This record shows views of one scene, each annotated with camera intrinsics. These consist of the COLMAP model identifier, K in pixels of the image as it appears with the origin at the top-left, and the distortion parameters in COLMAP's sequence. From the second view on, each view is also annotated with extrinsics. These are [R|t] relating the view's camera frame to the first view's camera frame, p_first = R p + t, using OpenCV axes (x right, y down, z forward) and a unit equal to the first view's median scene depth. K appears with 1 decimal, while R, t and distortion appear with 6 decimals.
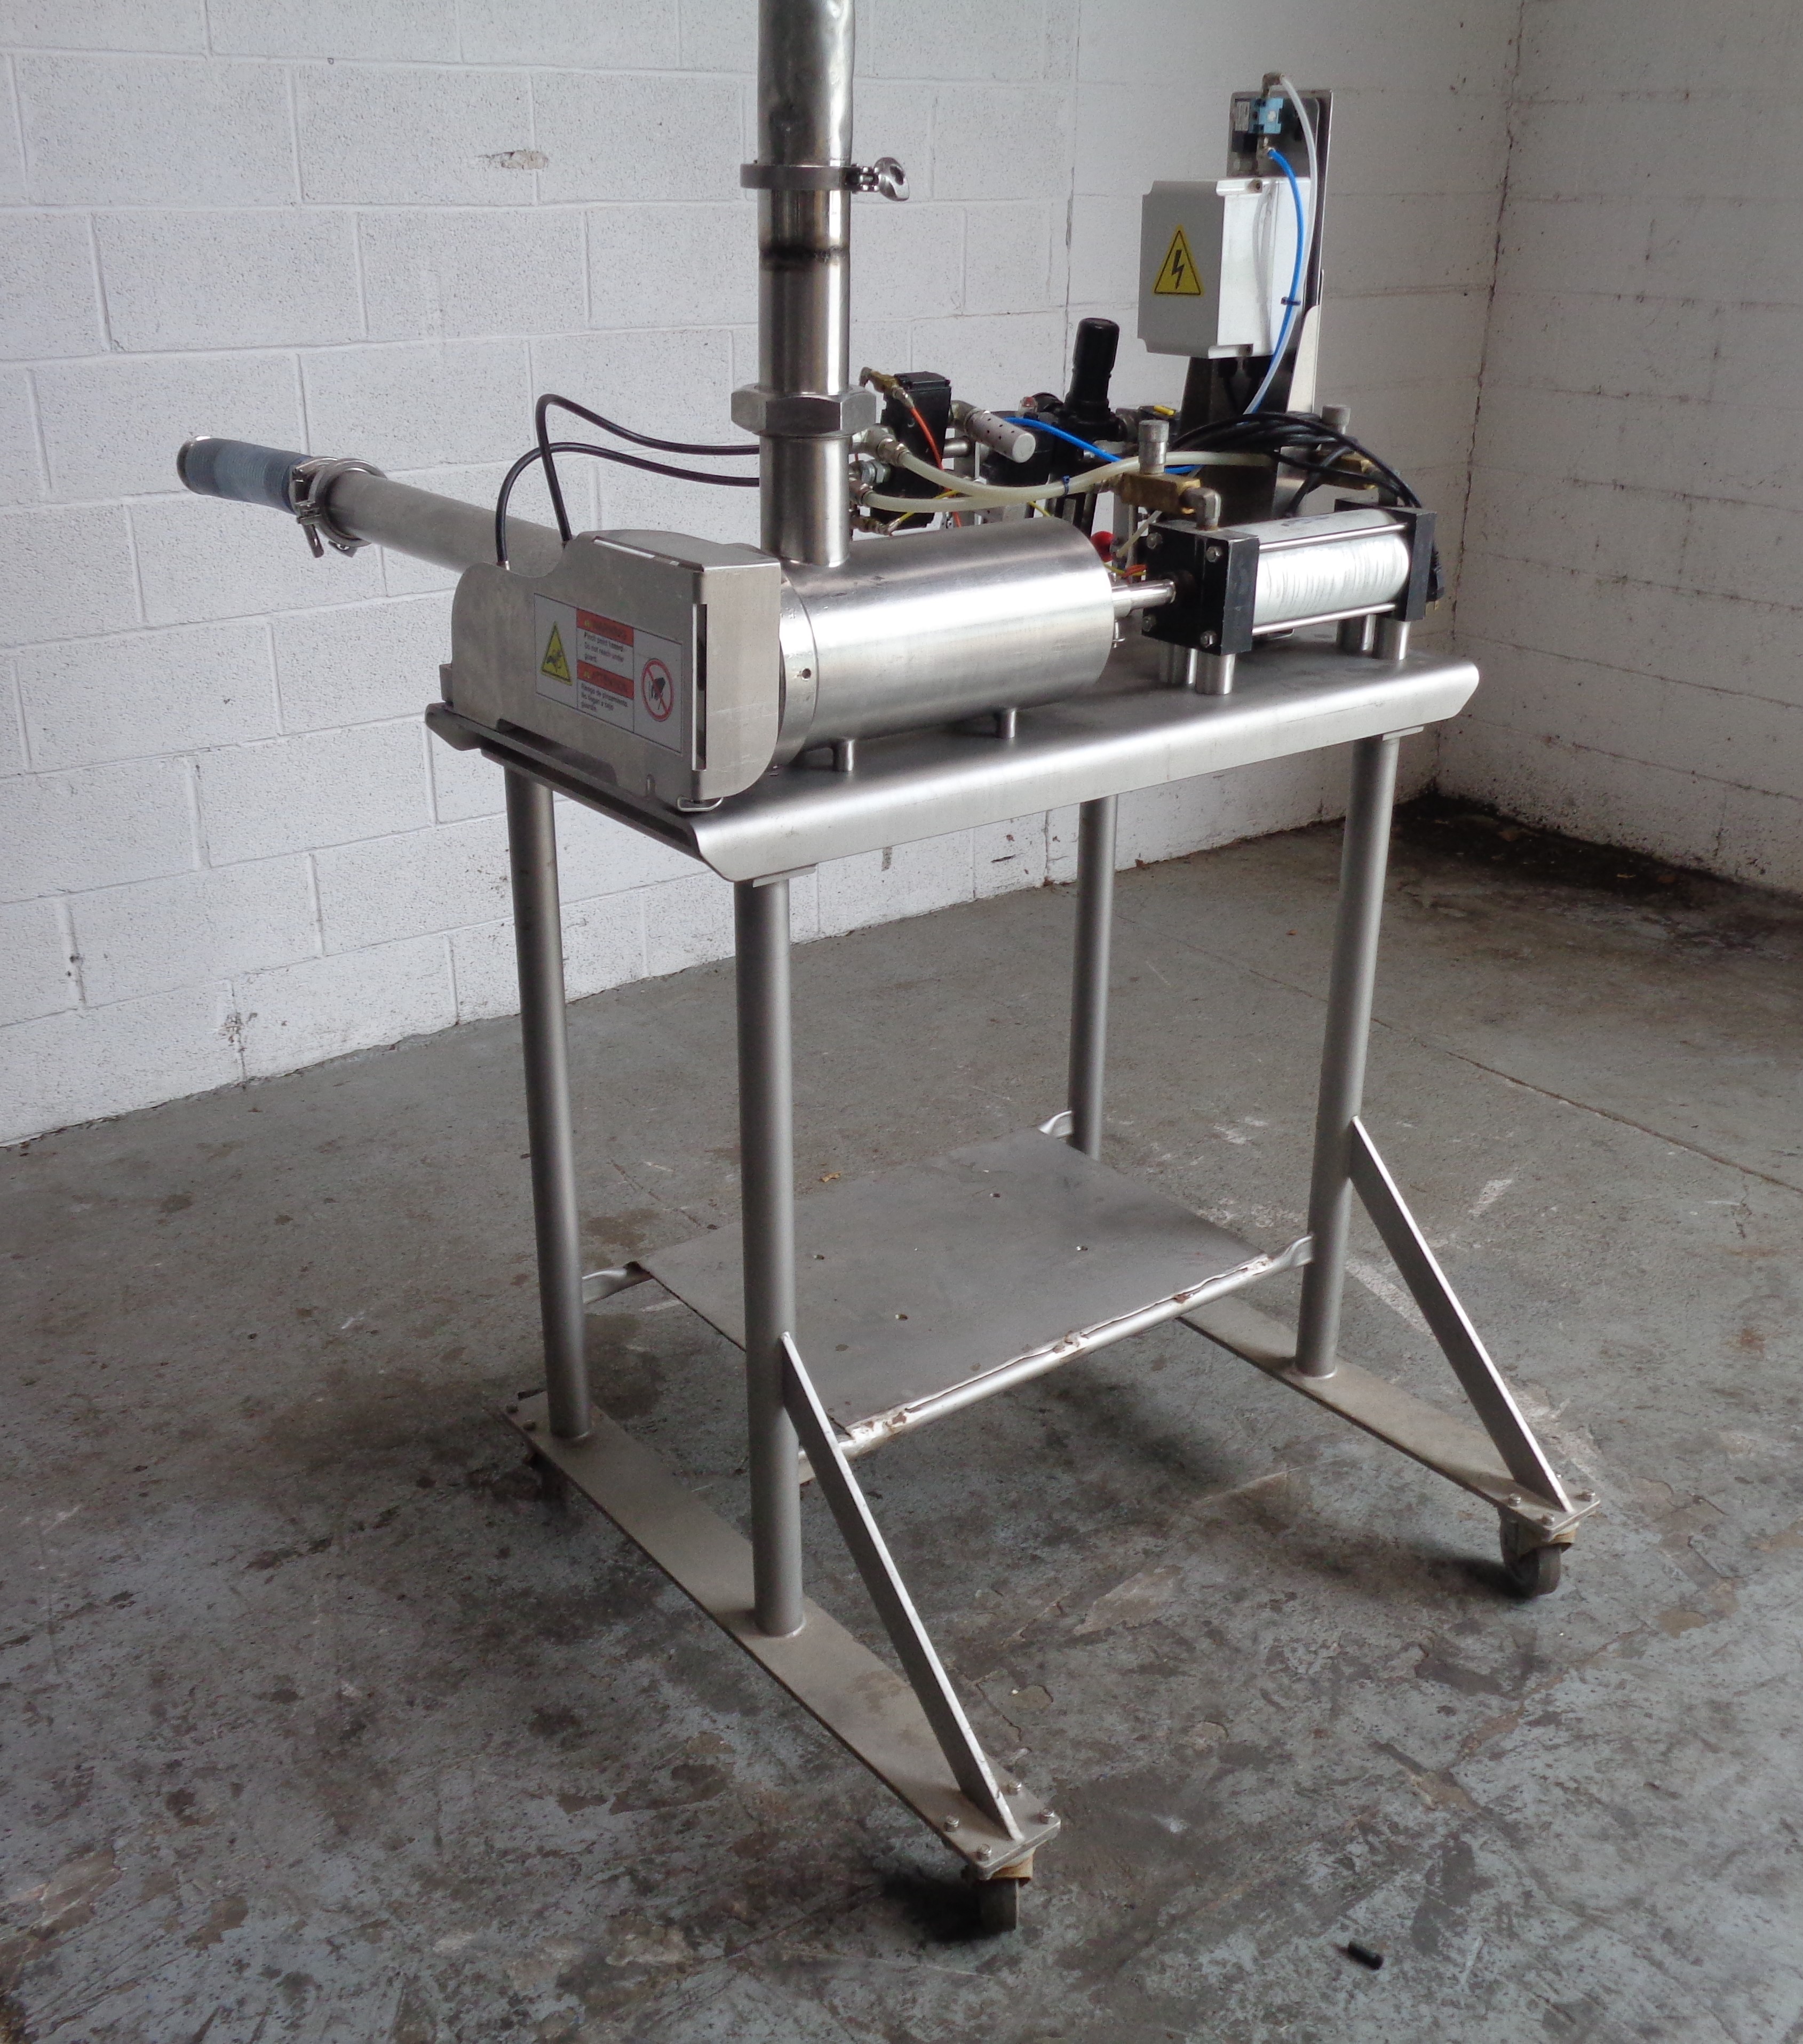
lens RADIAL K [[2040.4, 0, 901.5], [0, 2040.4, 1022.0], [0, 0, 1]] dist [0.025627, -0.027054]
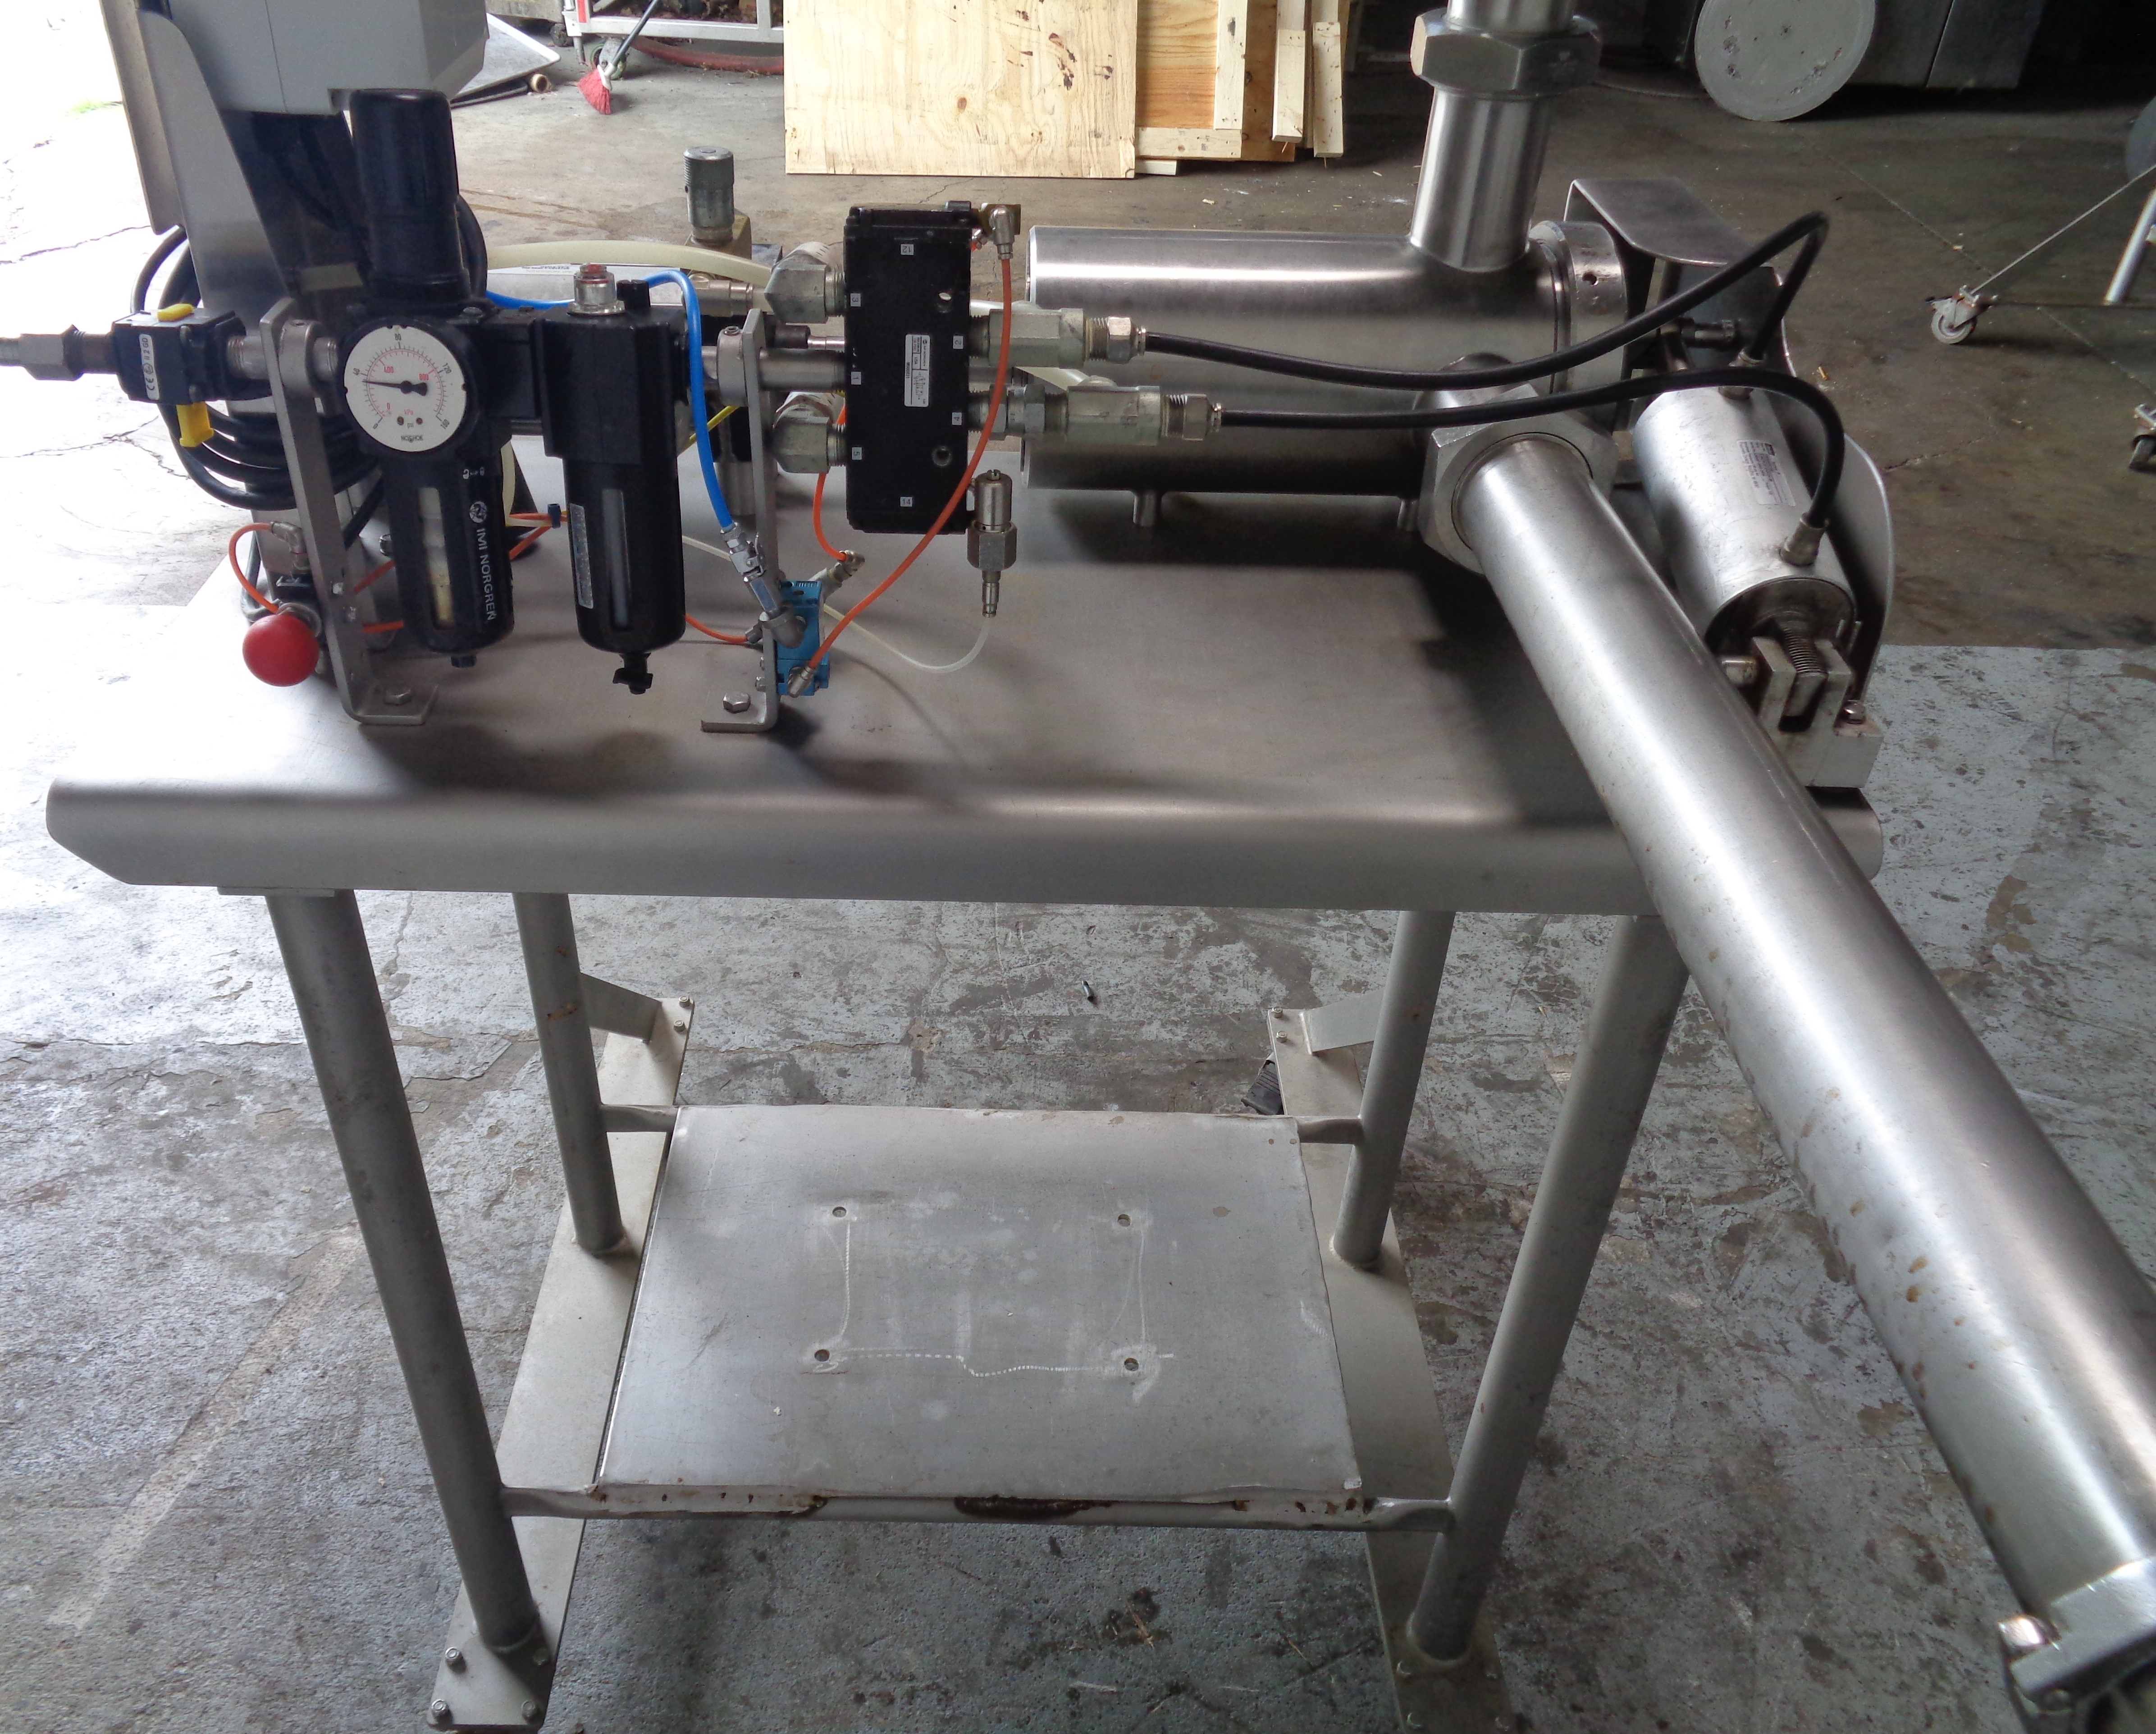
lens RADIAL K [[1757.7, 0, 984.2], [0, 1757.7, 861.5], [0, 0, 1]] dist [0.001073, 0.003848]
pose [[-0.788999, -0.378560, 0.483915, -0.228968], [0.216477, 0.565831, 0.795596, -0.486613], [-0.574994, 0.732481, -0.364490, 1.103981]]
